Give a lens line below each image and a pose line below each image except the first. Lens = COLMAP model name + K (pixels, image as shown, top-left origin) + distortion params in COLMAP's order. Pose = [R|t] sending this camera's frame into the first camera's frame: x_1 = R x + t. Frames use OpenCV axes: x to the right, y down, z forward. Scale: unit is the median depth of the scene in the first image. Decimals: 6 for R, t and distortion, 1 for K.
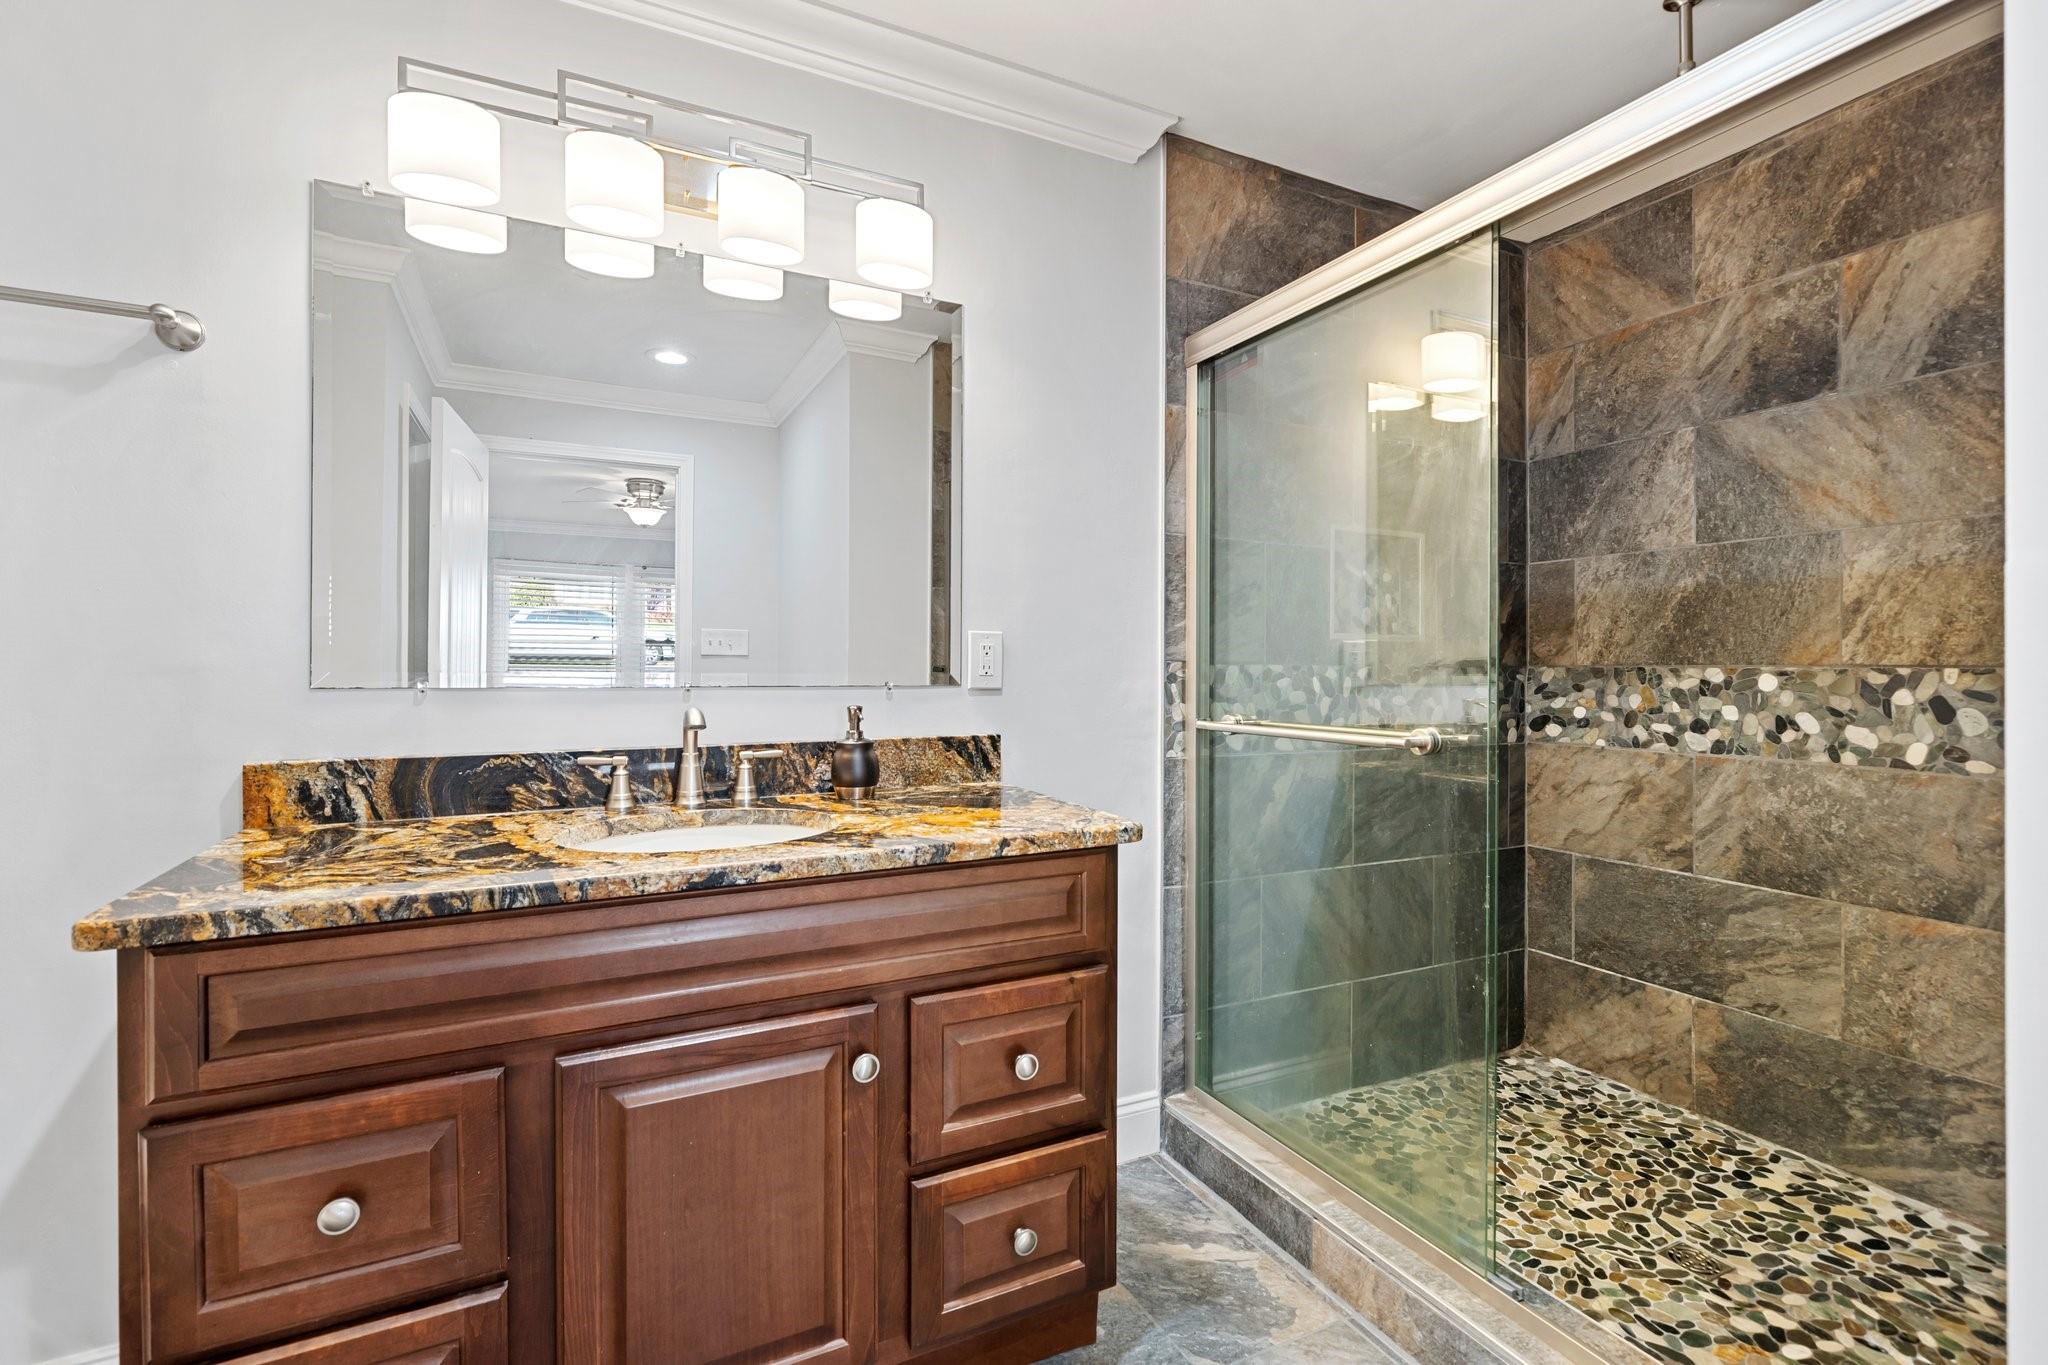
lens RADIAL K [[897.4, 0, 1015.6], [0, 897.4, 673.5], [0, 0, 1]] dist [-0.000289, 0.000266]
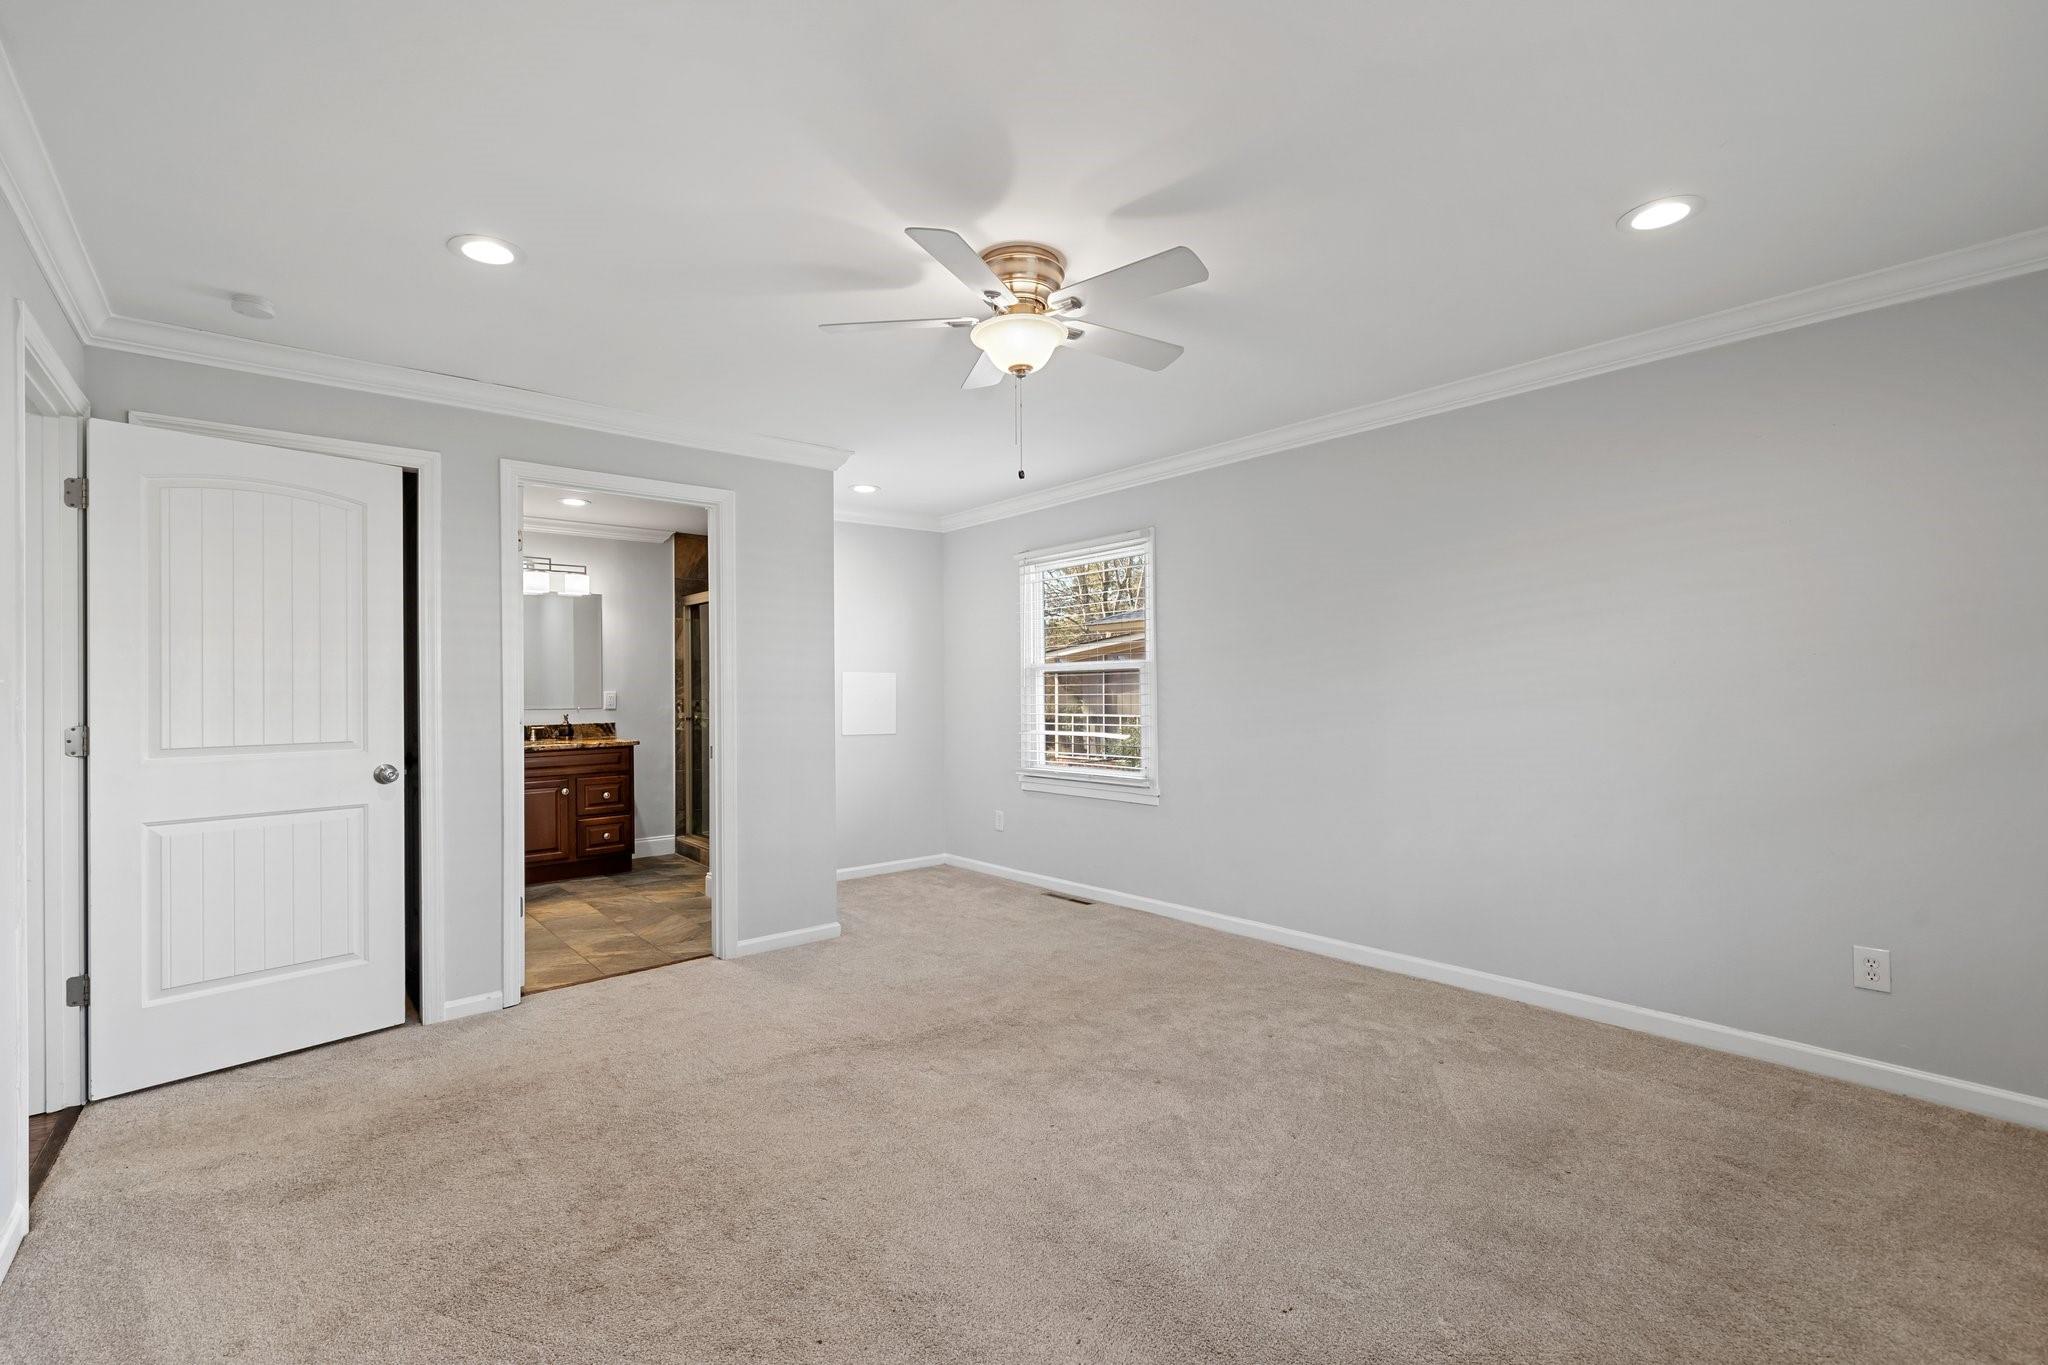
lens RADIAL K [[897.4, 0, 1034.9], [0, 897.4, 688.4], [0, 0, 1]] dist [-0.000289, 0.000266]
pose [[0.968904, -0.010566, 0.247209, 0.749708], [0.011645, 0.999928, -0.002906, -0.036095], [-0.247161, 0.005694, 0.968958, -2.936926]]
